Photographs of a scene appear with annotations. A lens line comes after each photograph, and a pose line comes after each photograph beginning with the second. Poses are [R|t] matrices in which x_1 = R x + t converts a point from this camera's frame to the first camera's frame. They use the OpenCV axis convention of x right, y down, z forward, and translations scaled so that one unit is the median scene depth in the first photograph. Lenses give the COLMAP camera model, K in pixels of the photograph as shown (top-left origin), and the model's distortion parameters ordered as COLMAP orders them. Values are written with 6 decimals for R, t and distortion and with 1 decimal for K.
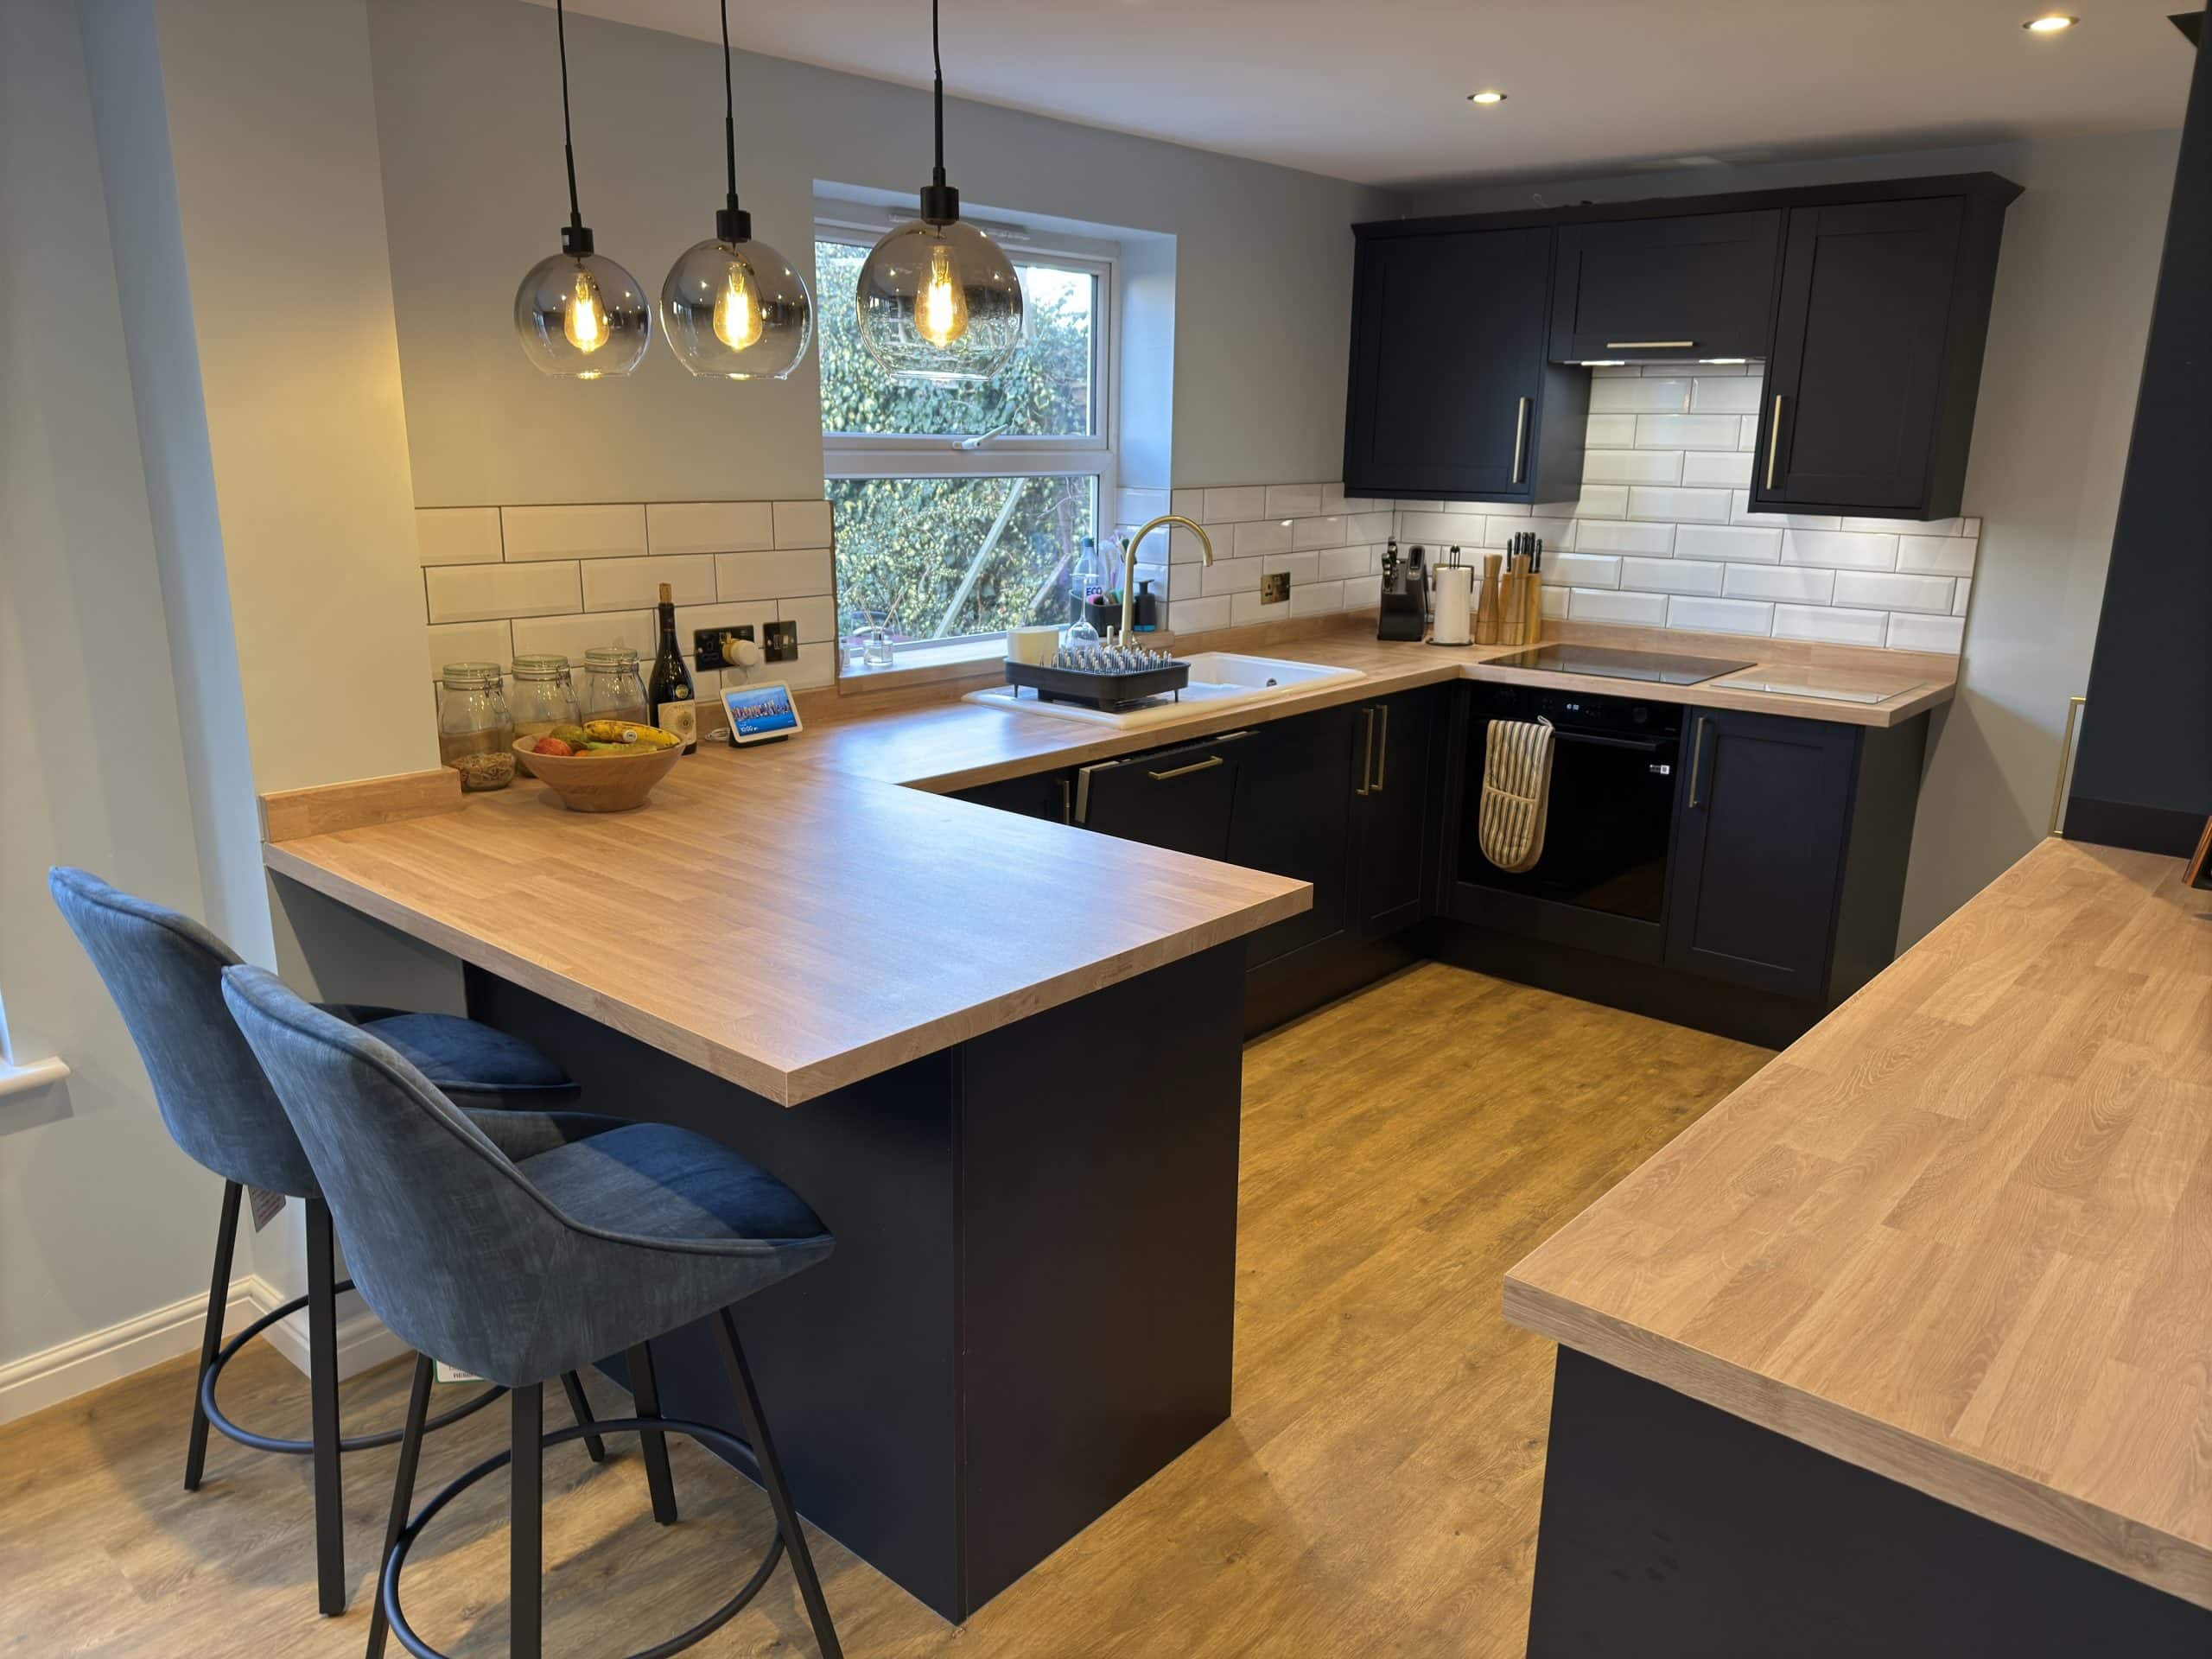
lens RADIAL K [[1548.6, 0, 1111.3], [0, 1548.6, 844.2], [0, 0, 1]] dist [0.066887, -0.077668]
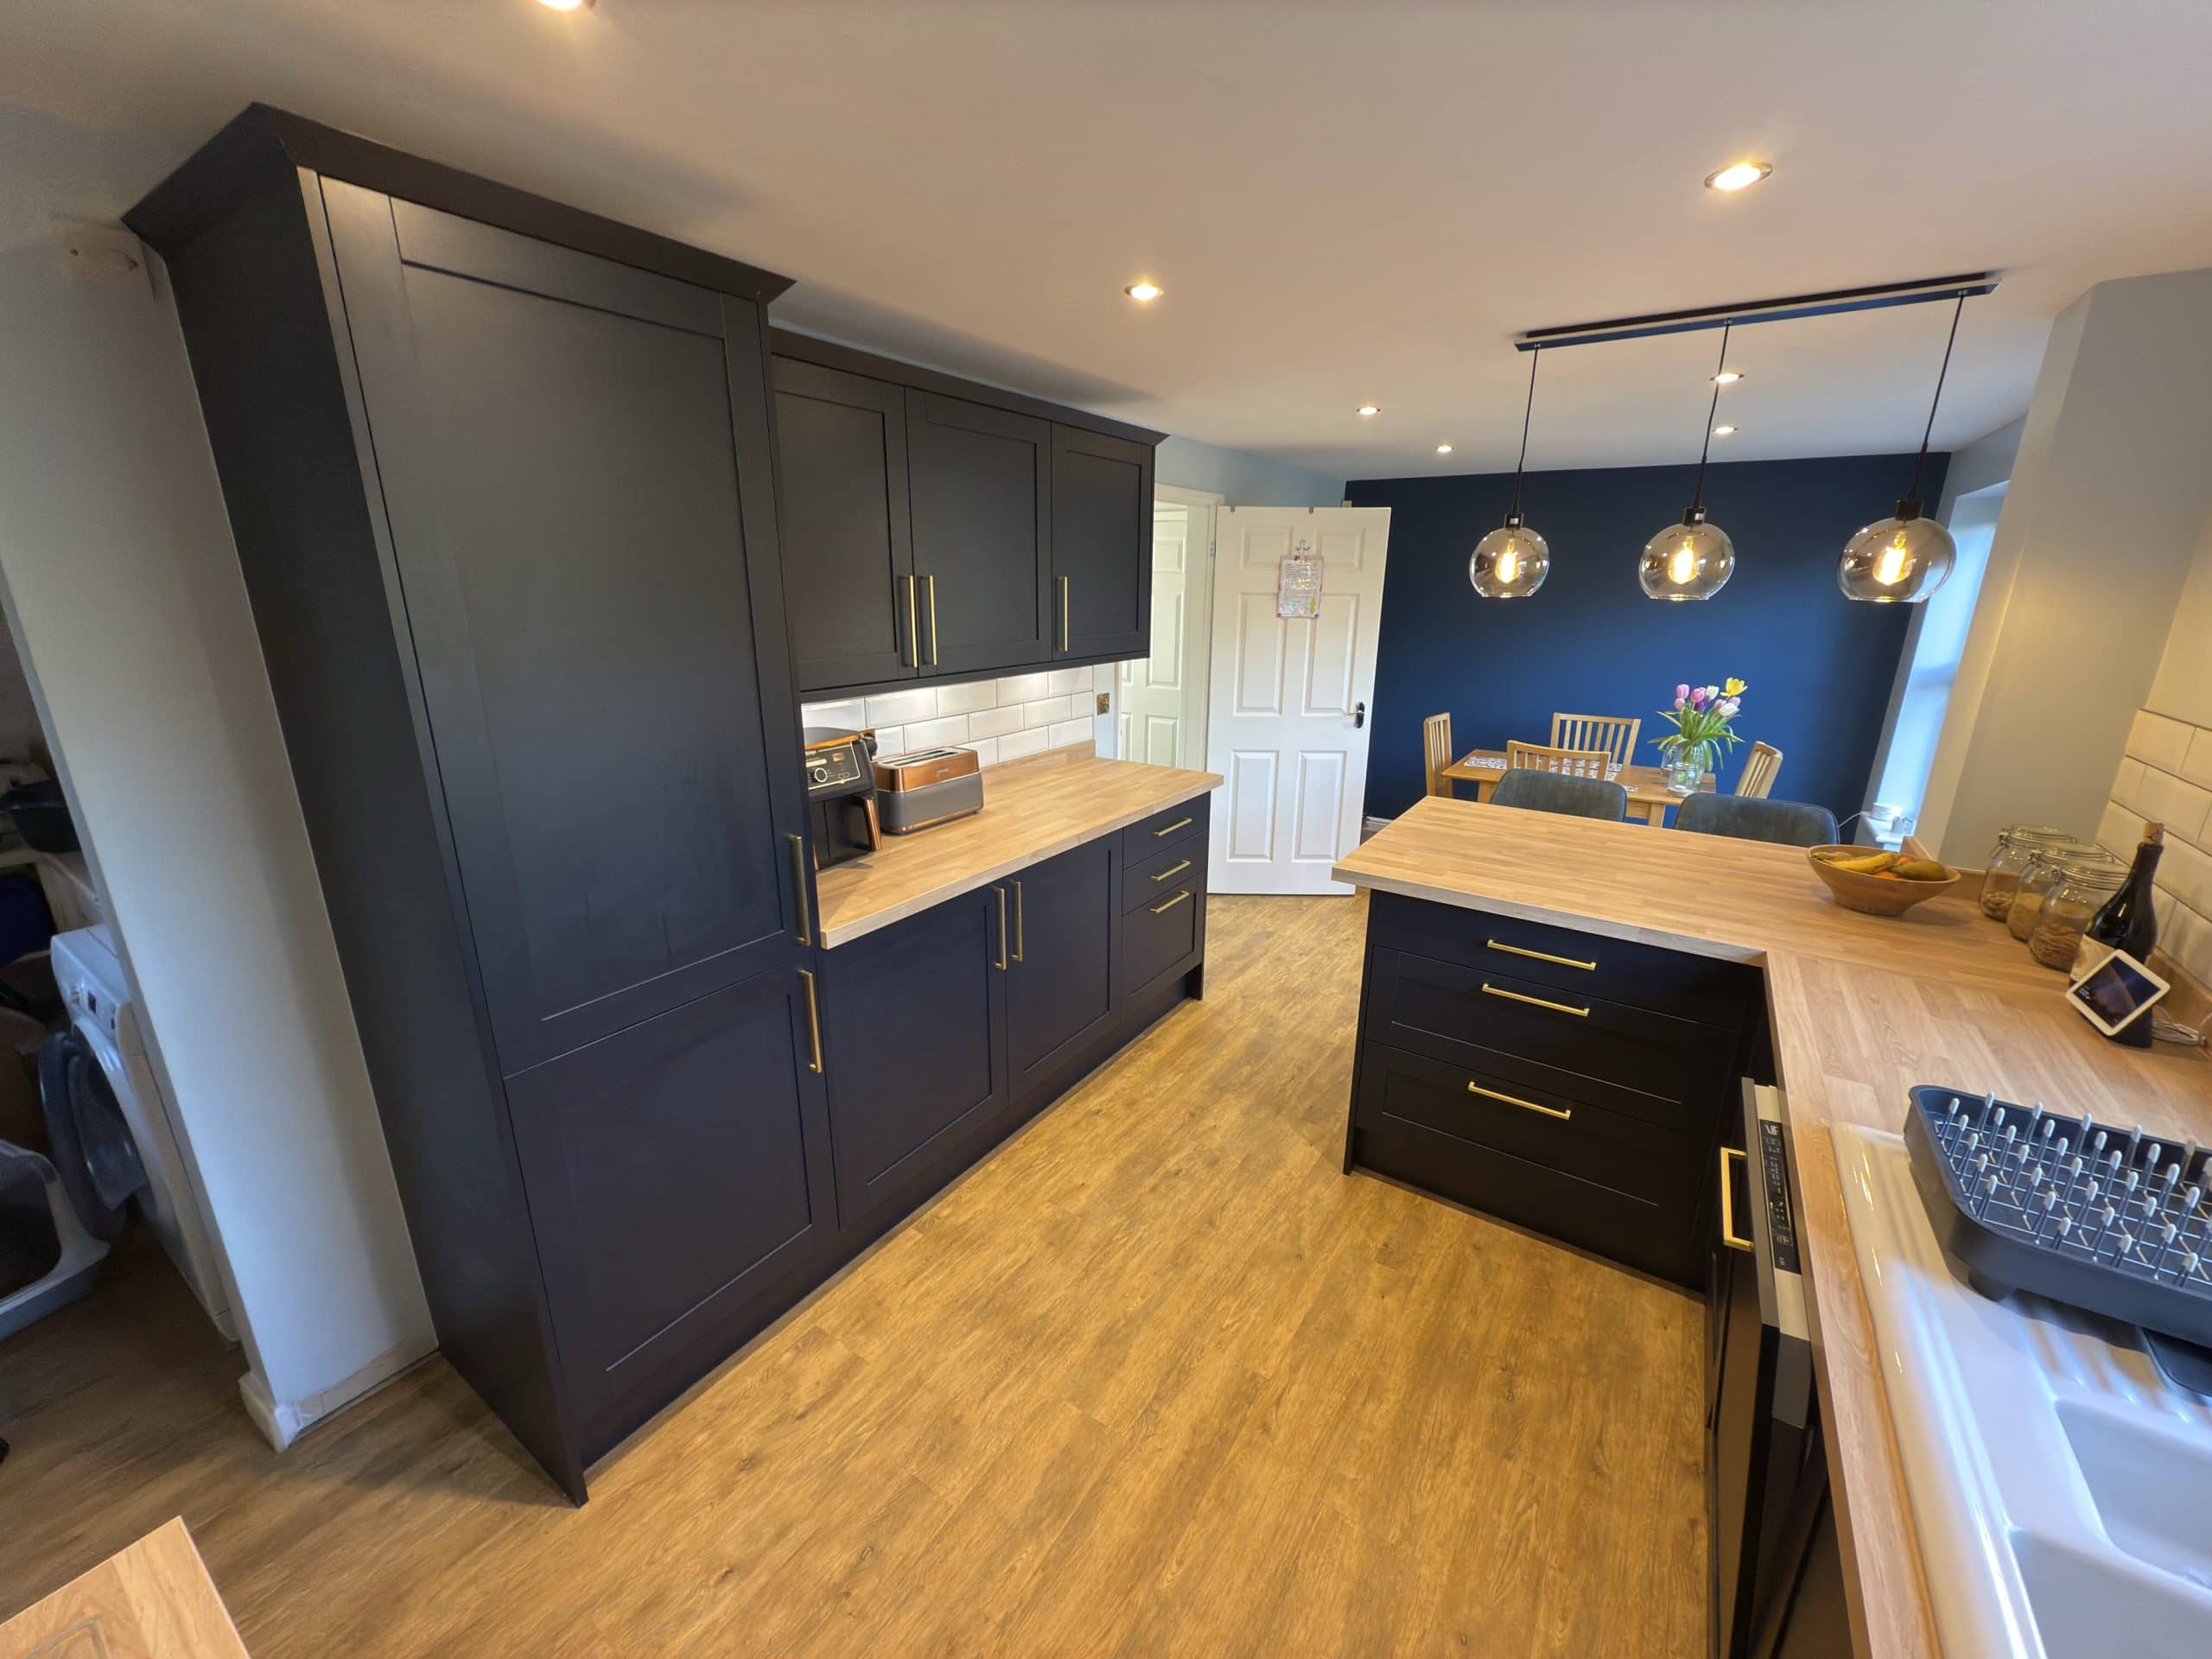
lens RADIAL K [[875.1, 0, 1109.2], [0, 875.1, 828.3], [0, 0, 1]] dist [0.001994, -0.000694]
pose [[-0.990883, 0.013226, -0.134077, 0.321762], [-0.057948, 0.856580, 0.512750, -0.319741], [0.121630, 0.515844, -0.848004, 1.108589]]
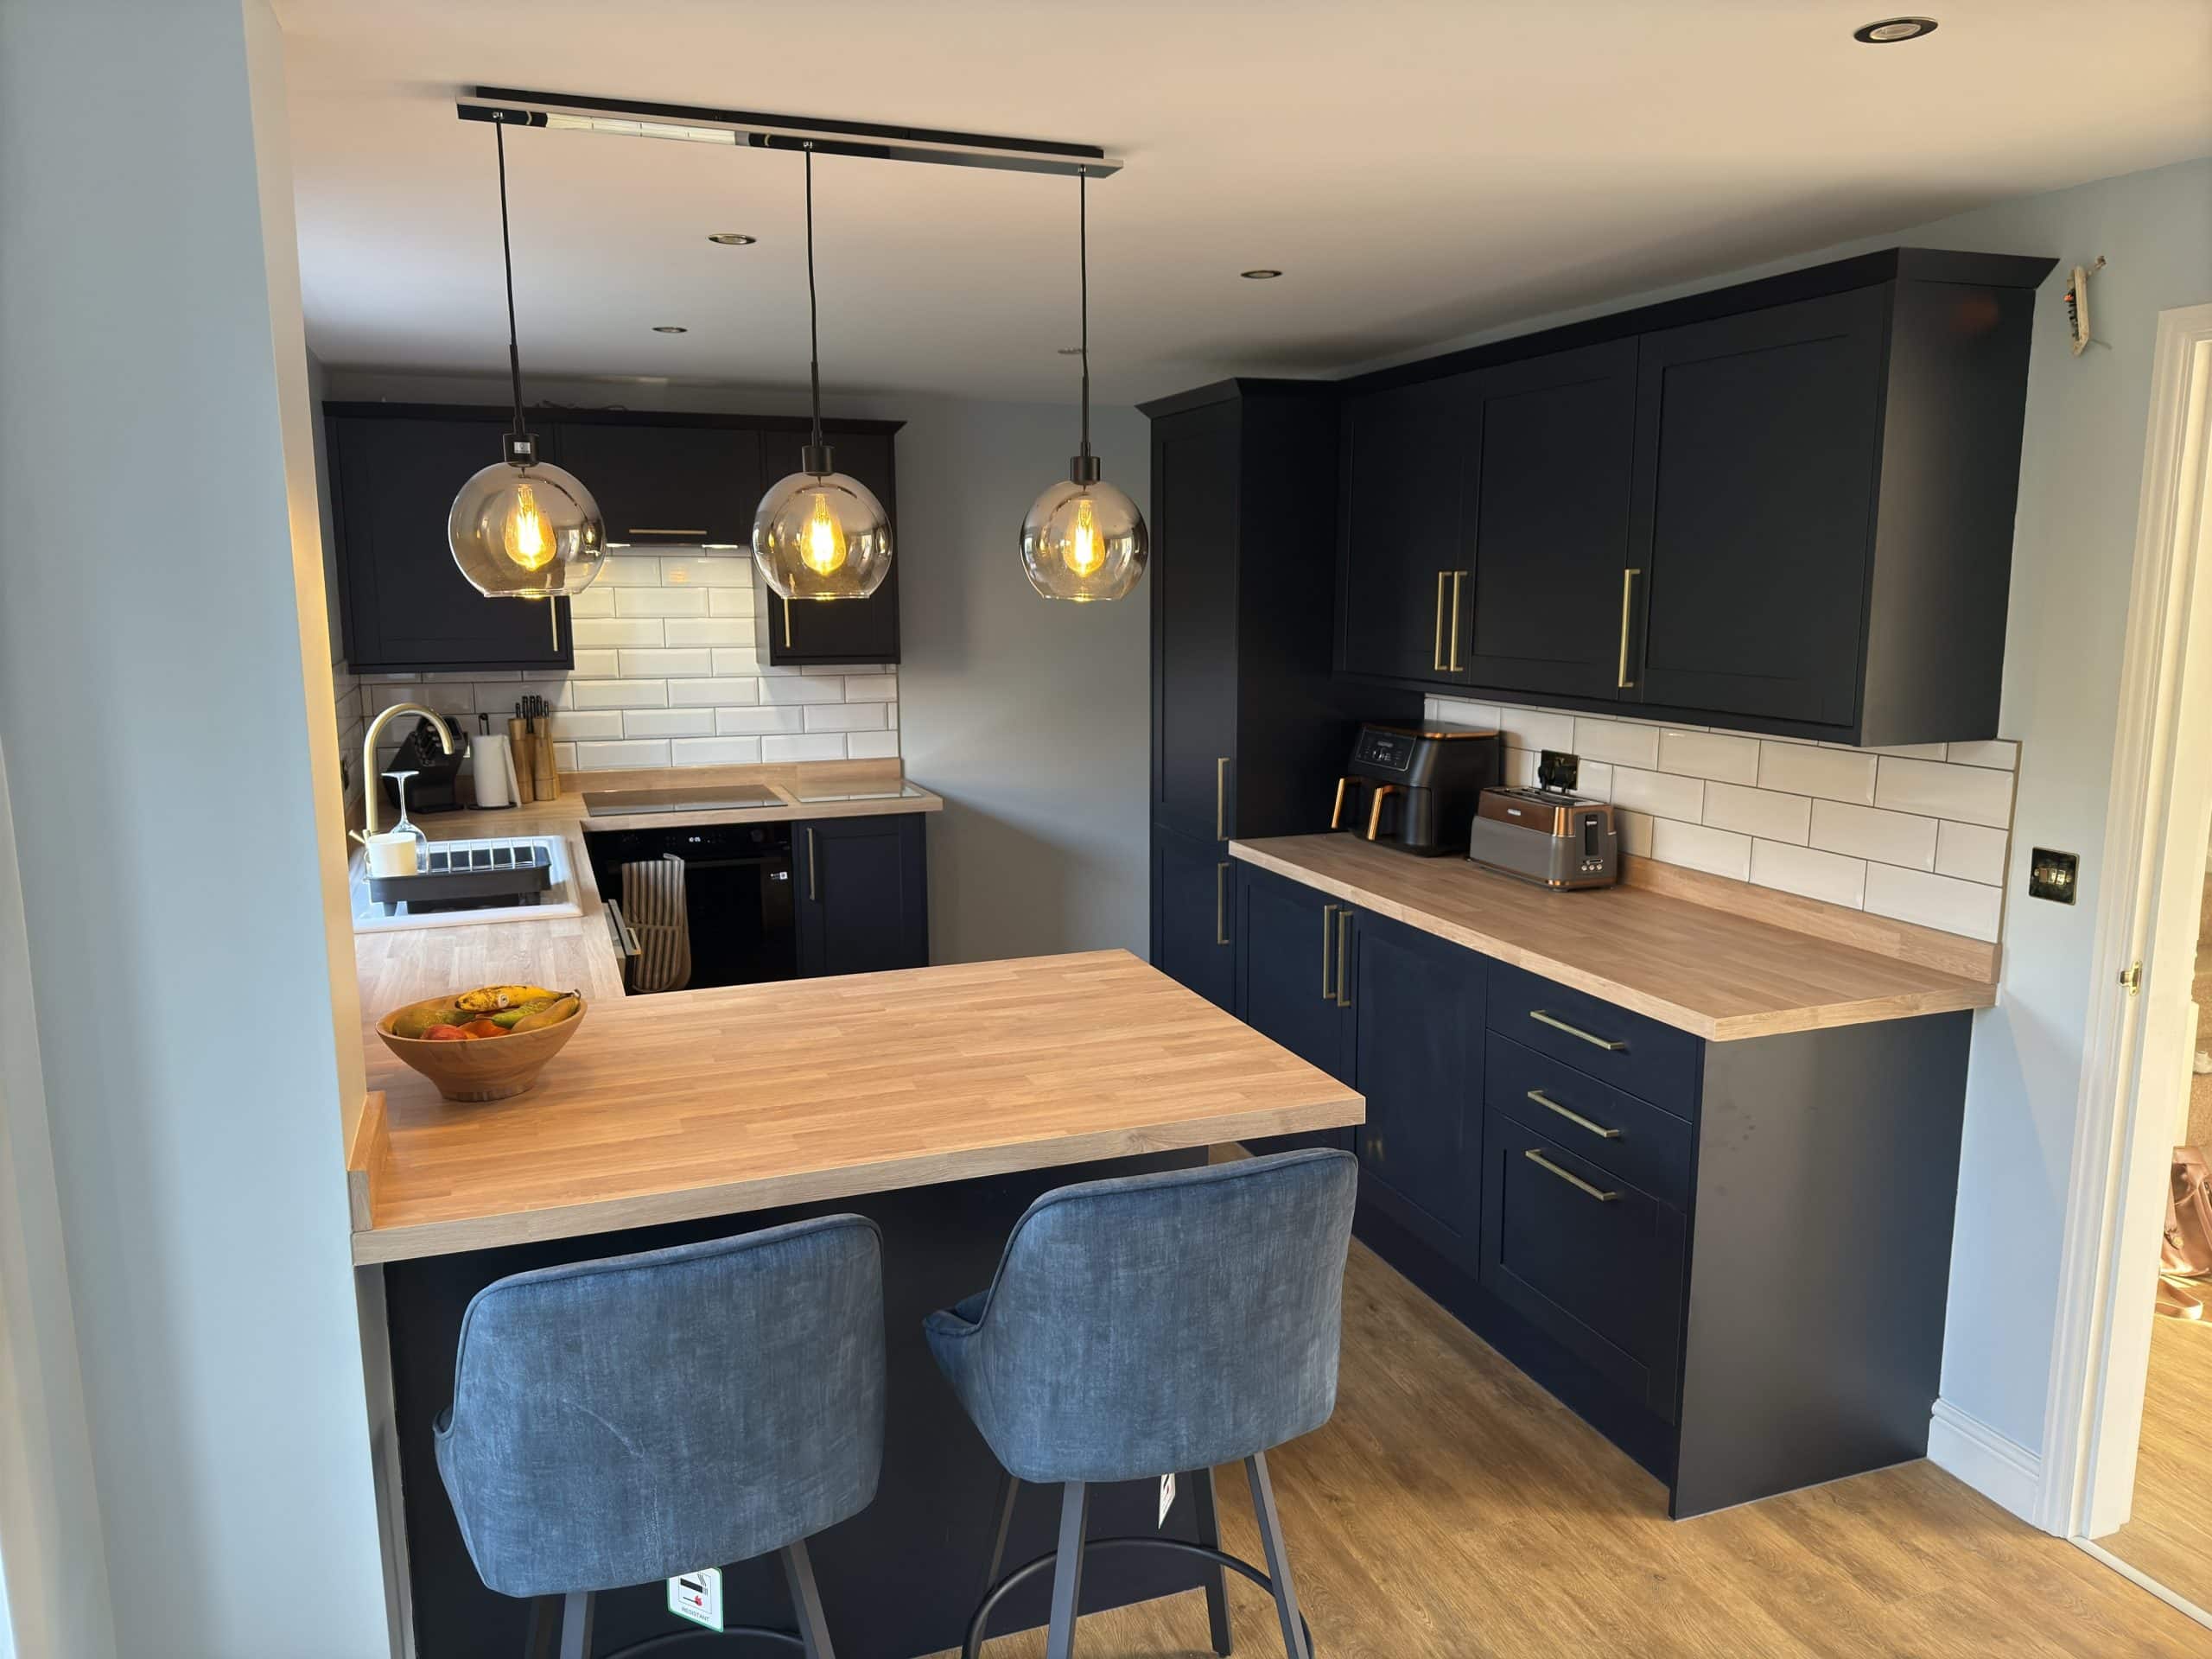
lens RADIAL K [[1548.6, 0, 1105.9], [0, 1548.6, 837.2], [0, 0, 1]] dist [0.066887, -0.077668]
pose [[0.472634, -0.161811, 0.866276, -0.629590], [0.238290, 0.969846, 0.051148, -0.086612], [-0.848431, 0.182251, 0.496940, 0.198199]]
